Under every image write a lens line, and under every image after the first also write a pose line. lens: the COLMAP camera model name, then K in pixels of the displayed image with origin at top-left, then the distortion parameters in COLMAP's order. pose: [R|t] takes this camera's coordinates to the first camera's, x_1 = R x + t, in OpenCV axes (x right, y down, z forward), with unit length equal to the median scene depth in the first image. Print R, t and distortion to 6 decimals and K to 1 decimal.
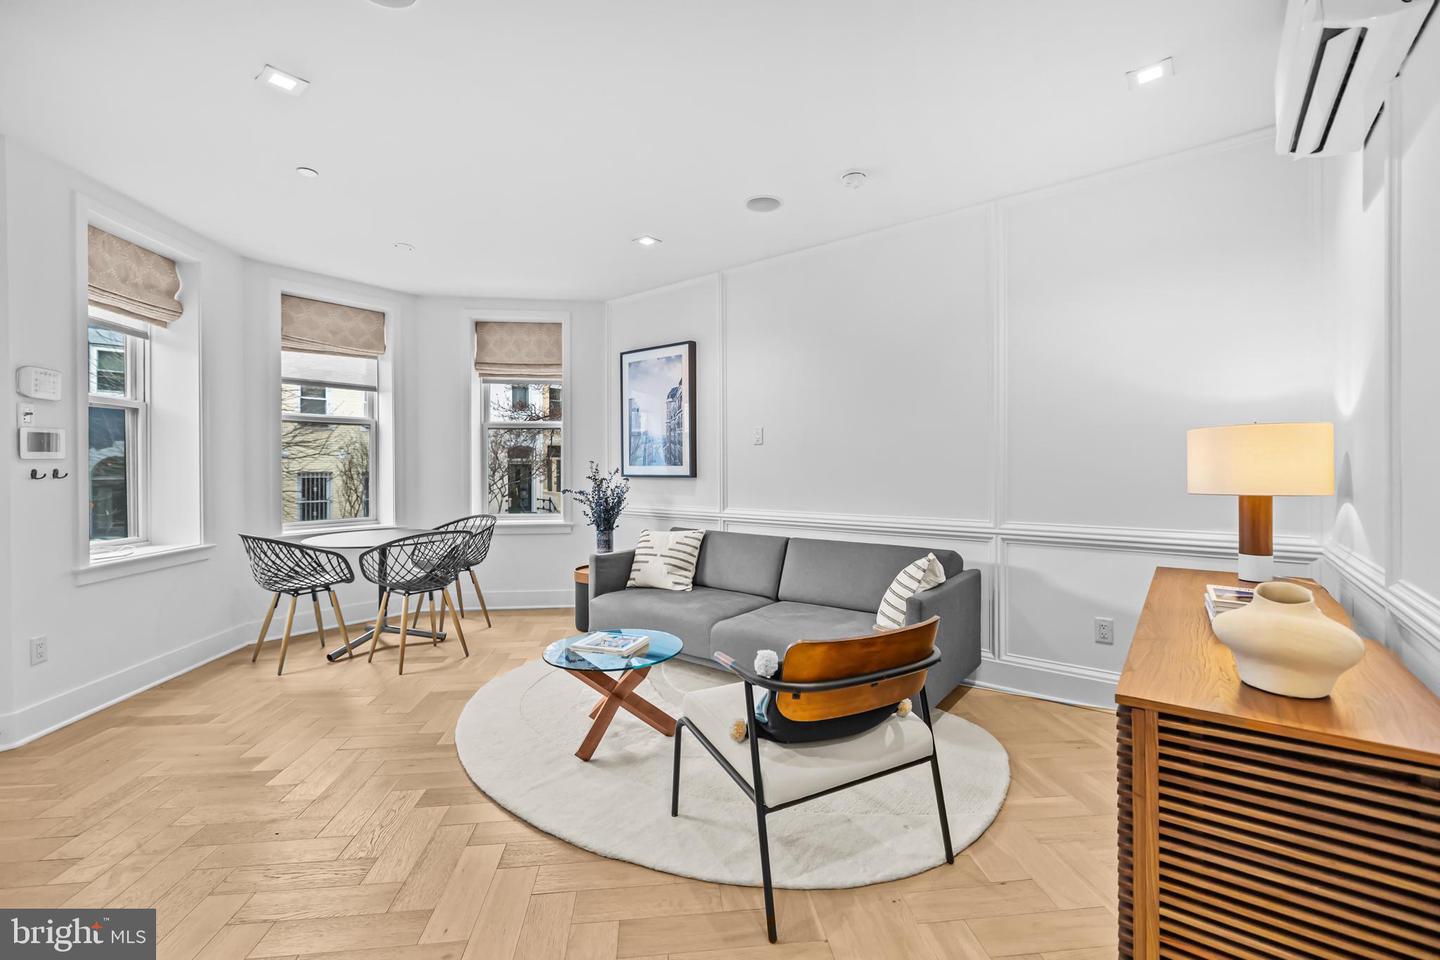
lens RADIAL K [[606.9, 0, 717.4], [0, 606.9, 471.4], [0, 0, 1]] dist [0.004053, 0.000467]
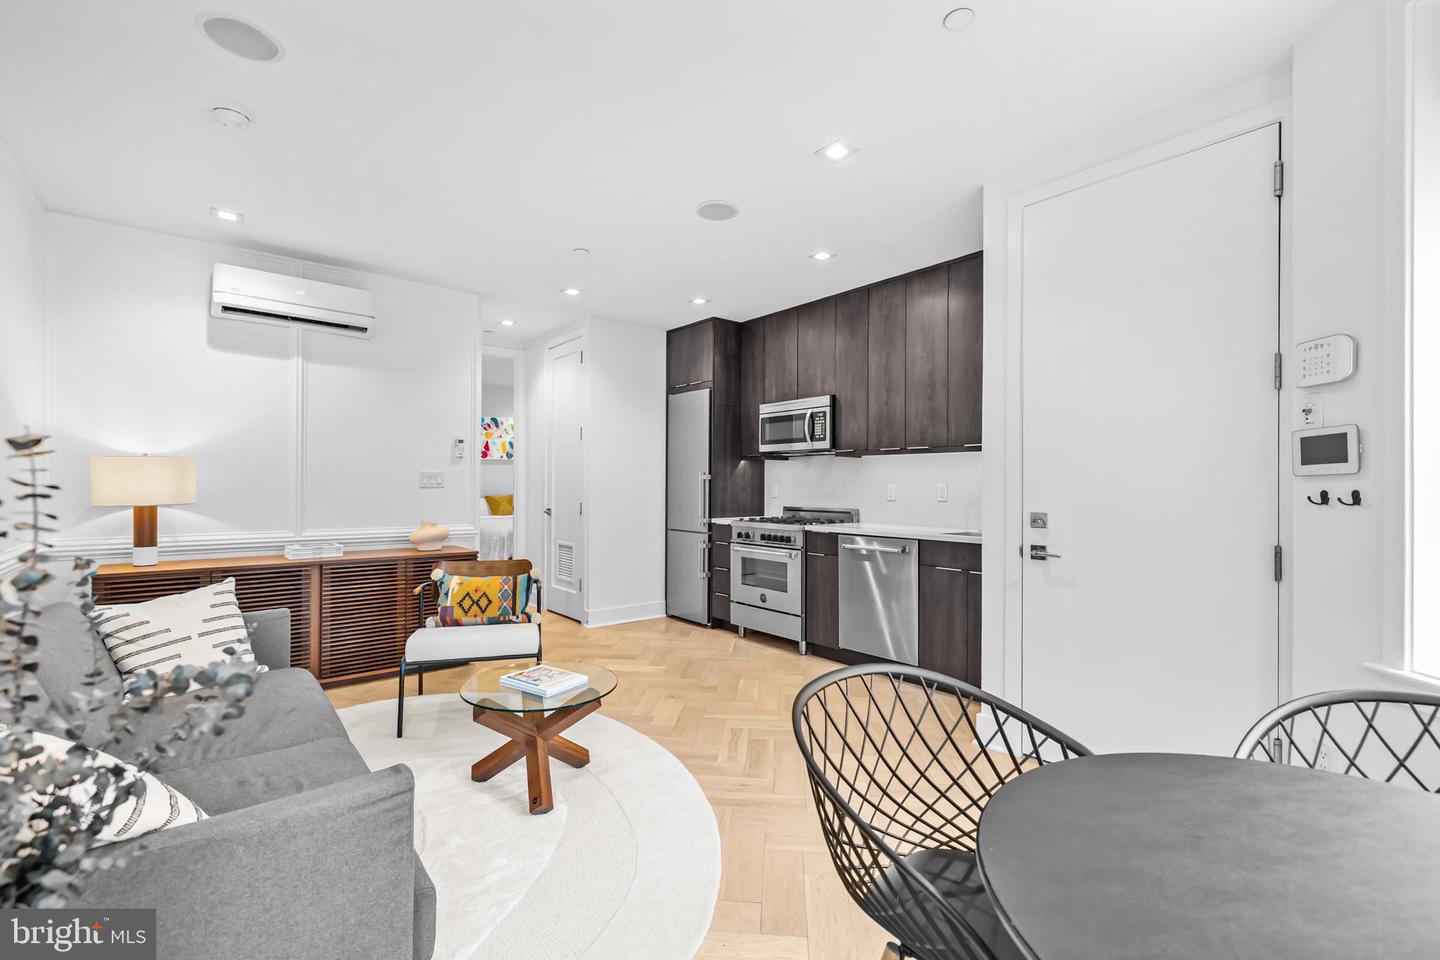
lens RADIAL K [[629.8, 0, 716.8], [0, 629.8, 483.7], [0, 0, 1]] dist [0.000446, 0.000151]
pose [[-0.979301, -0.000364, 0.202408, -0.410102], [0.000125, 0.999997, 0.002403, -0.008544], [-0.202408, 0.002379, -0.979298, 1.233553]]
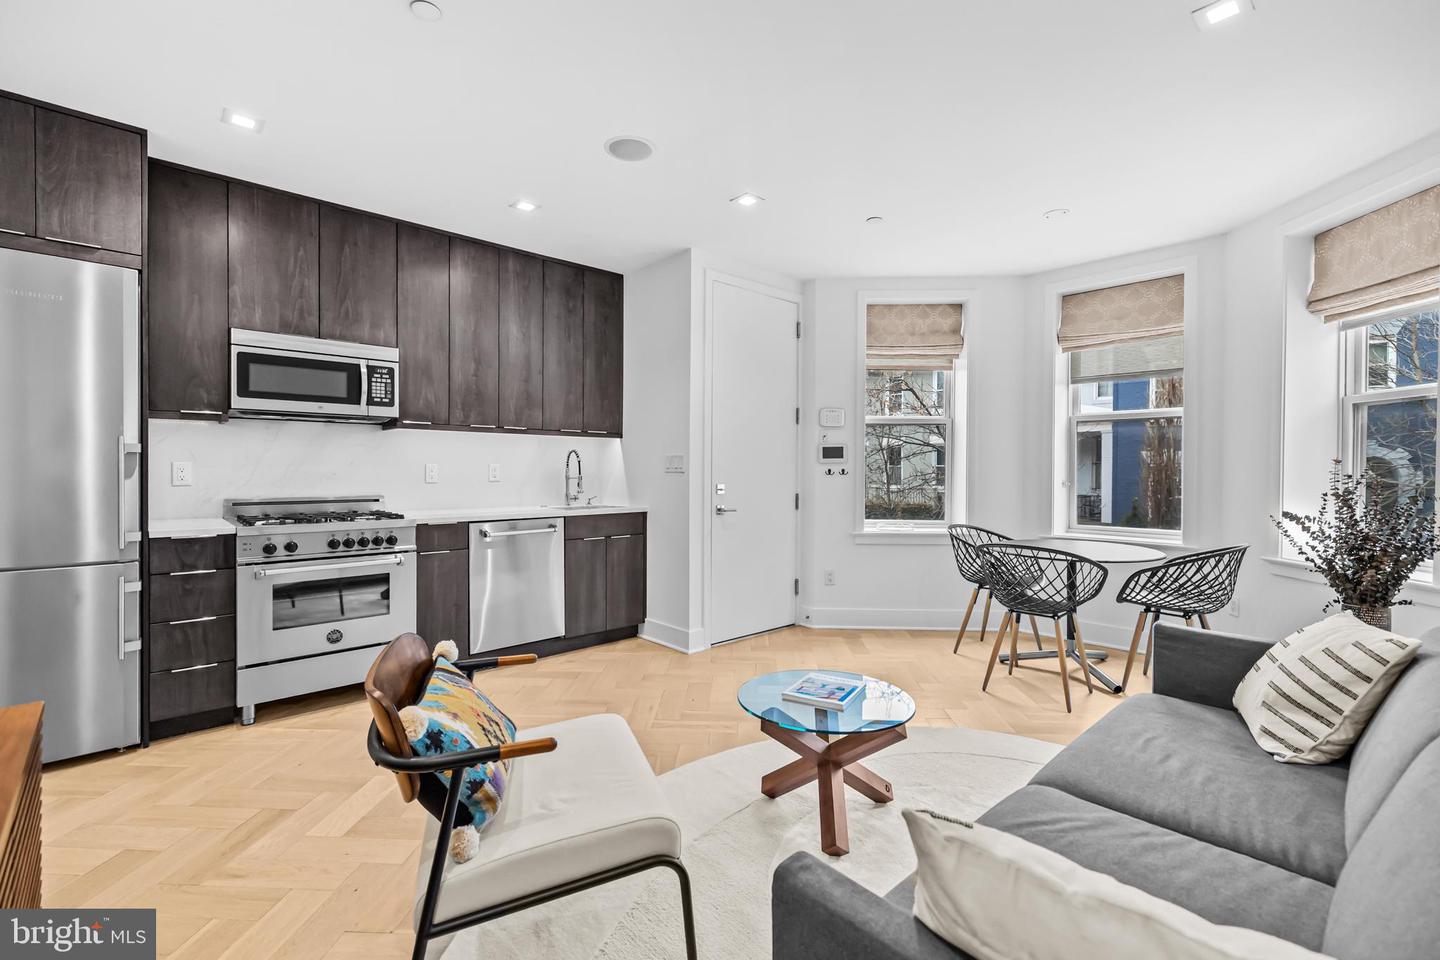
lens RADIAL K [[628.5, 0, 717.0], [0, 628.5, 472.1], [0, 0, 1]] dist [0.001051, -0.000368]
pose [[-0.147212, 0.009696, -0.989058, 0.431338], [-0.010184, 0.999884, 0.011318, -0.007627], [0.989053, 0.011739, -0.147096, 0.643975]]
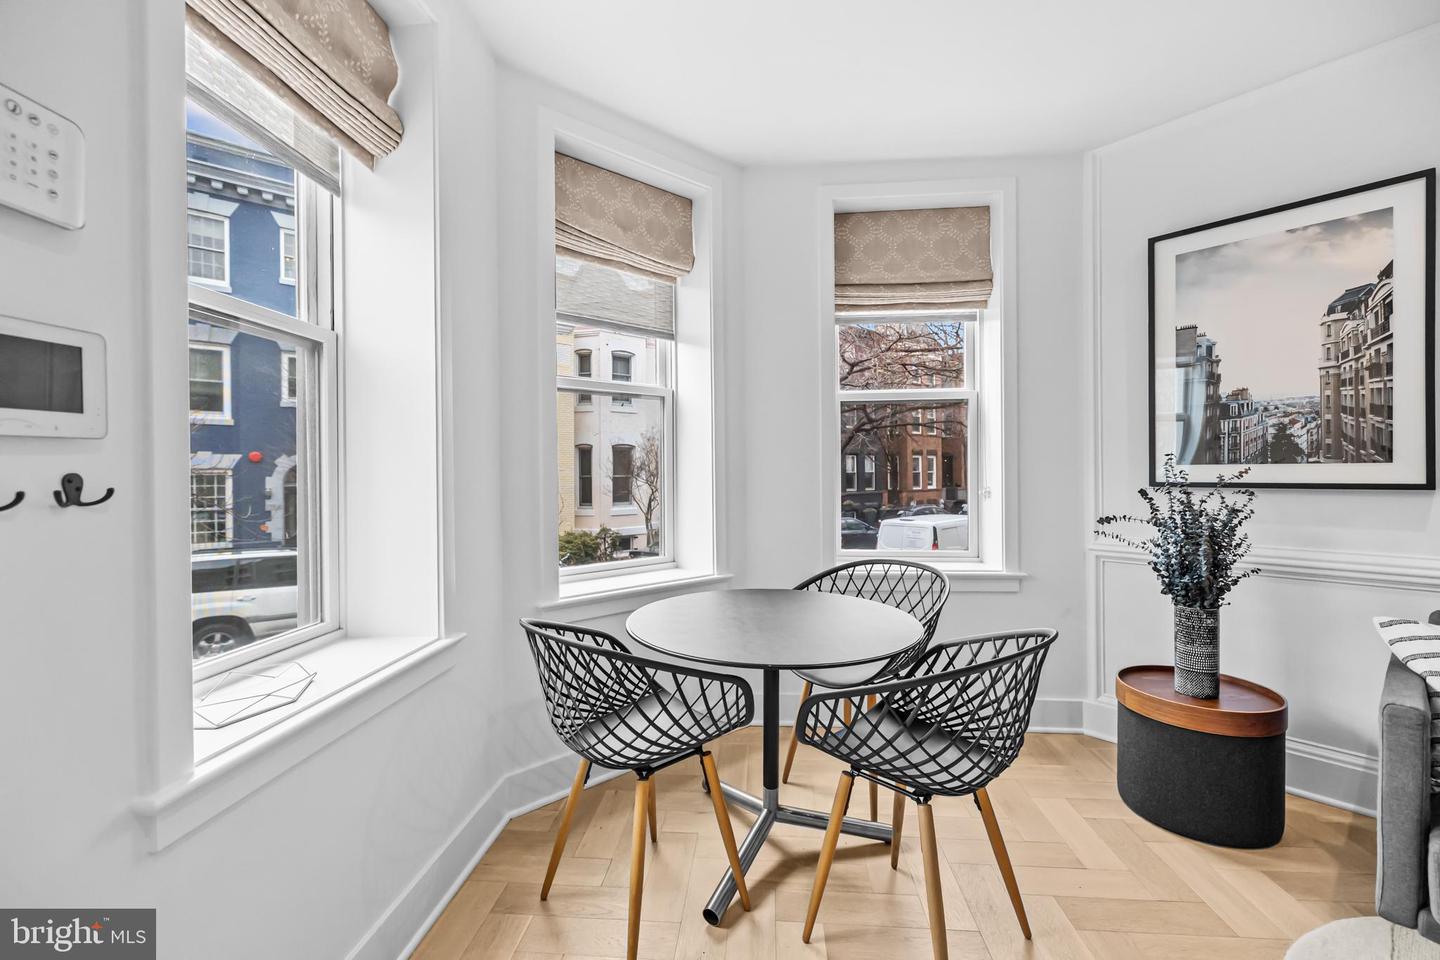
lens RADIAL K [[611.2, 0, 720.4], [0, 611.2, 477.8], [0, 0, 1]] dist [0.002046, 0.000201]
pose [[0.983069, -0.003311, -0.183205, -0.517452], [0.003773, 0.999991, 0.002177, -0.001065], [0.183196, -0.002831, 0.983072, 0.545489]]
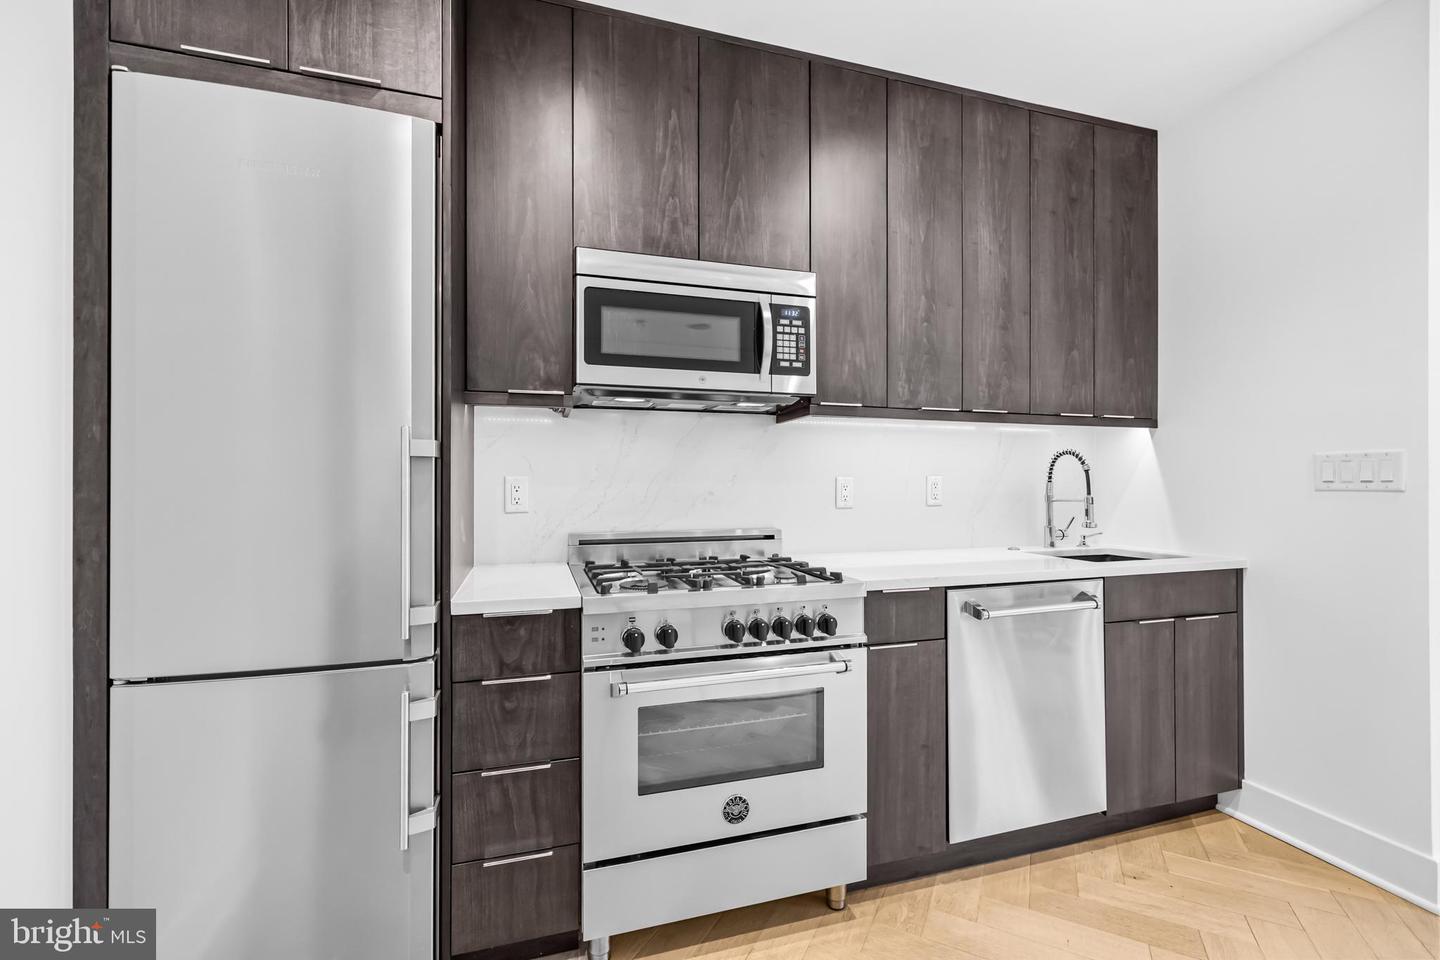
lens RADIAL K [[611.2, 0, 720.4], [0, 611.2, 477.8], [0, 0, 1]] dist [0.002046, 0.000201]
pose [[-0.555238, -0.001120, -0.831691, 0.070126], [-0.002731, 0.999996, 0.000476, -0.003635], [0.831687, 0.002536, -0.555239, 0.277606]]
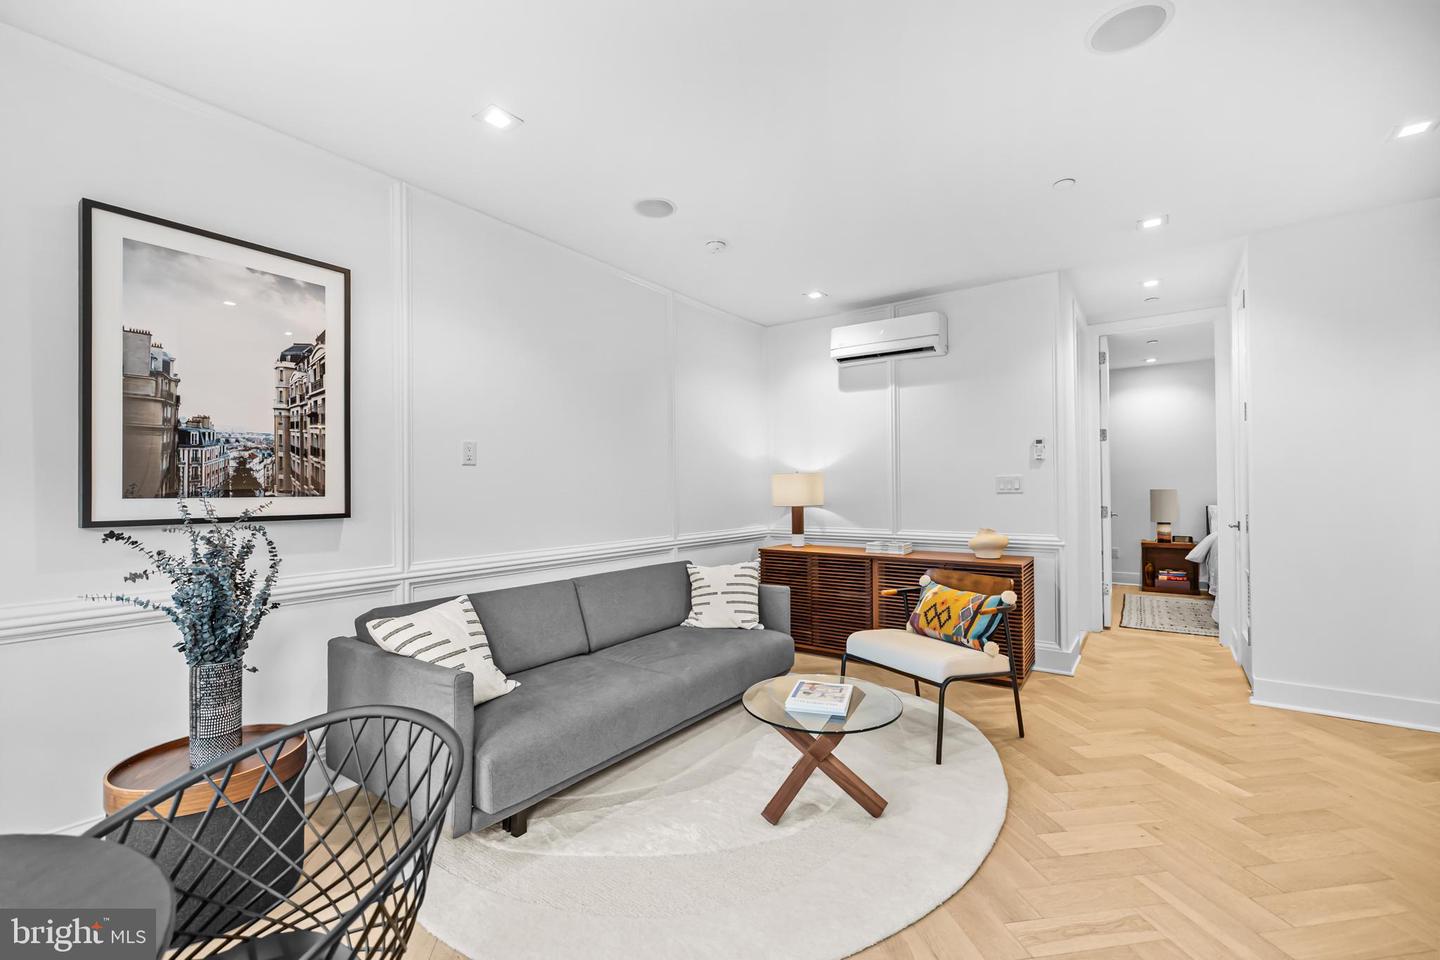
lens RADIAL K [[607.6, 0, 719.1], [0, 607.6, 483.0], [0, 0, 1]] dist [0.001499, 0.000030]
pose [[-0.050810, 0.013487, 0.998617, -0.690648], [0.014569, 0.999812, -0.012762, -0.010423], [-0.998602, 0.013901, -0.050997, 0.781678]]
